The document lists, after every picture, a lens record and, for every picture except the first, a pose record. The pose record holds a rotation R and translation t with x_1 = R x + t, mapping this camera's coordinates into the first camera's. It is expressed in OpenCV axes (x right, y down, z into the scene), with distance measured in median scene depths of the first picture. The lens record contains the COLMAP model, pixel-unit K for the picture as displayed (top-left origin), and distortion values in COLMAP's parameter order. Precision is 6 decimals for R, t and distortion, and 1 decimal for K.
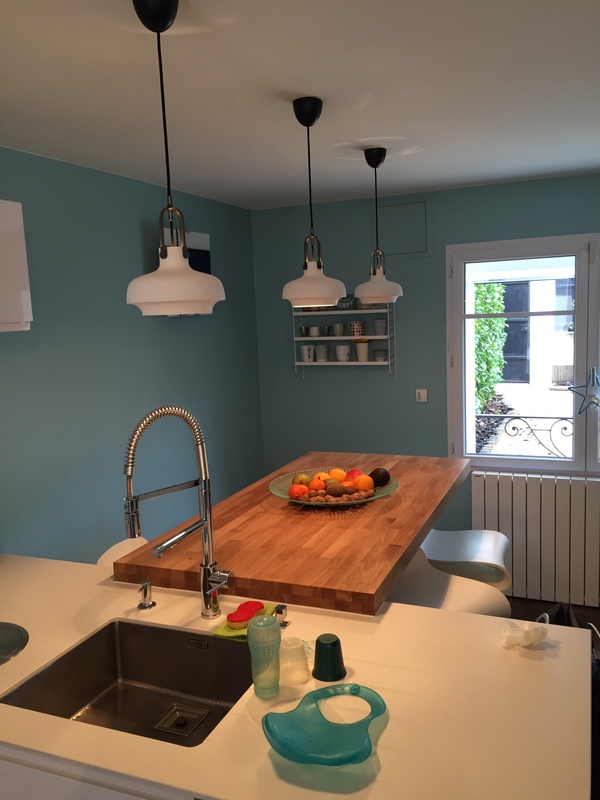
lens RADIAL K [[686.0, 0, 299.7], [0, 686.0, 402.8], [0, 0, 1]] dist [0.047661, -0.041619]
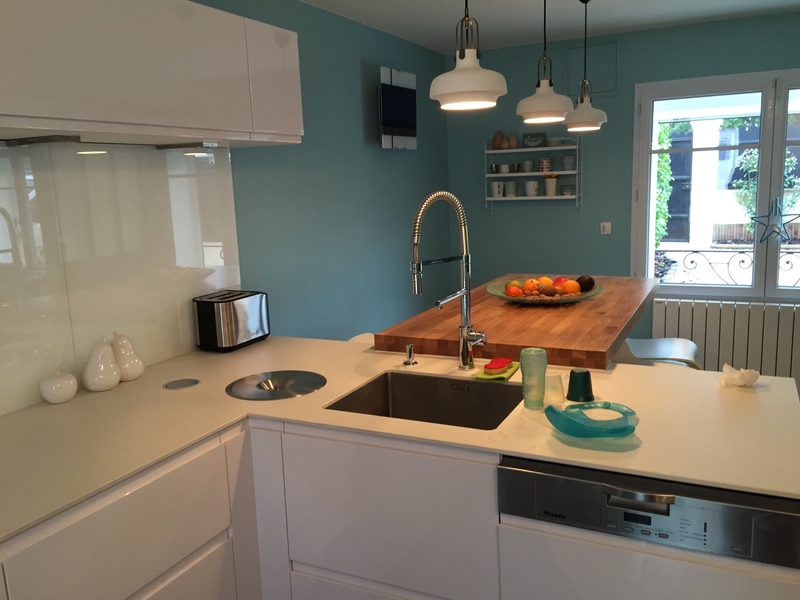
lens RADIAL K [[686.0, 0, 399.9], [0, 686.0, 297.3], [0, 0, 1]] dist [0.047661, -0.041619]
pose [[0.998007, 0.012647, -0.061816, -0.117819], [-0.010263, 0.999197, 0.038737, 0.092533], [0.062256, -0.038025, 0.997336, -0.145481]]
